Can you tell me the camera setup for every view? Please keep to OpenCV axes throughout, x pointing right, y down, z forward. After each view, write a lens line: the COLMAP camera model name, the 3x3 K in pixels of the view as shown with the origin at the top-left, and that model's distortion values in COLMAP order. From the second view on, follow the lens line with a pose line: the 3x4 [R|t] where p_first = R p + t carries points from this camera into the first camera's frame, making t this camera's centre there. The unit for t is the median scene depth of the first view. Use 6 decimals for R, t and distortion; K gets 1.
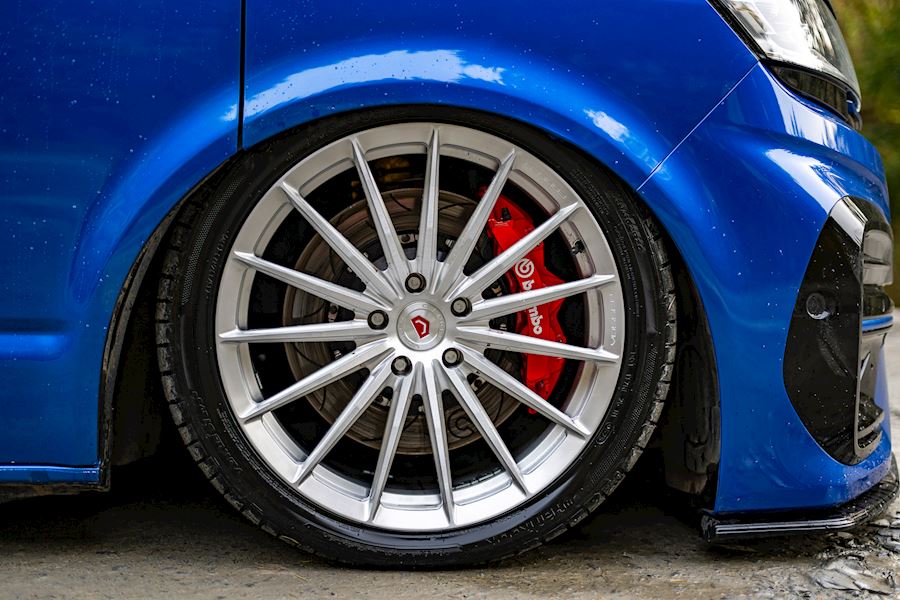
lens RADIAL K [[1300.7, 0, 450.2], [0, 1300.7, 301.0], [0, 0, 1]] dist [-0.053499, 0.000000]
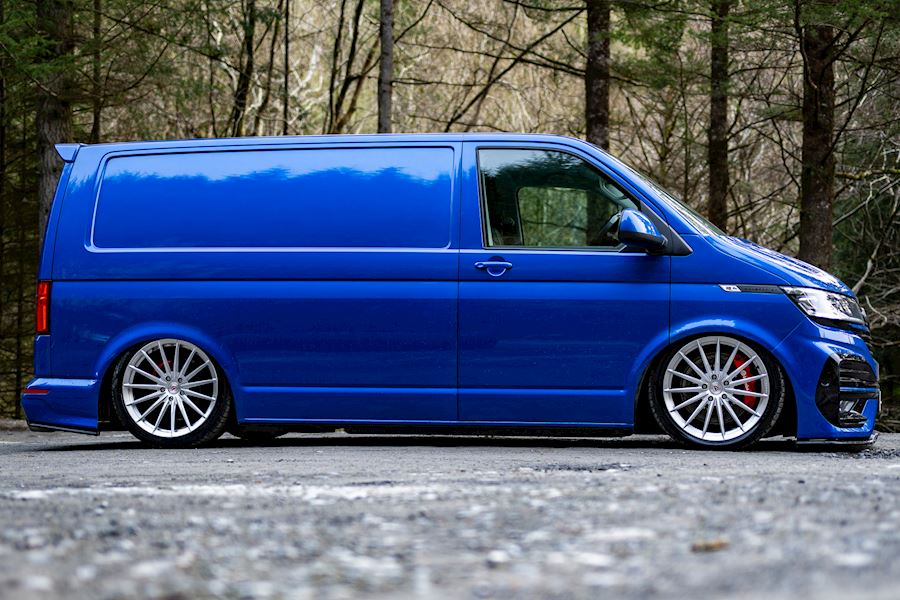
lens RADIAL K [[1300.7, 0, 449.9], [0, 1300.7, 300.3], [0, 0, 1]] dist [-0.053499, 0.000000]
pose [[0.974638, -0.014635, -0.223310, 0.072034], [0.004278, 0.998895, -0.046794, -0.062905], [0.223748, 0.044652, 0.973624, -2.912986]]
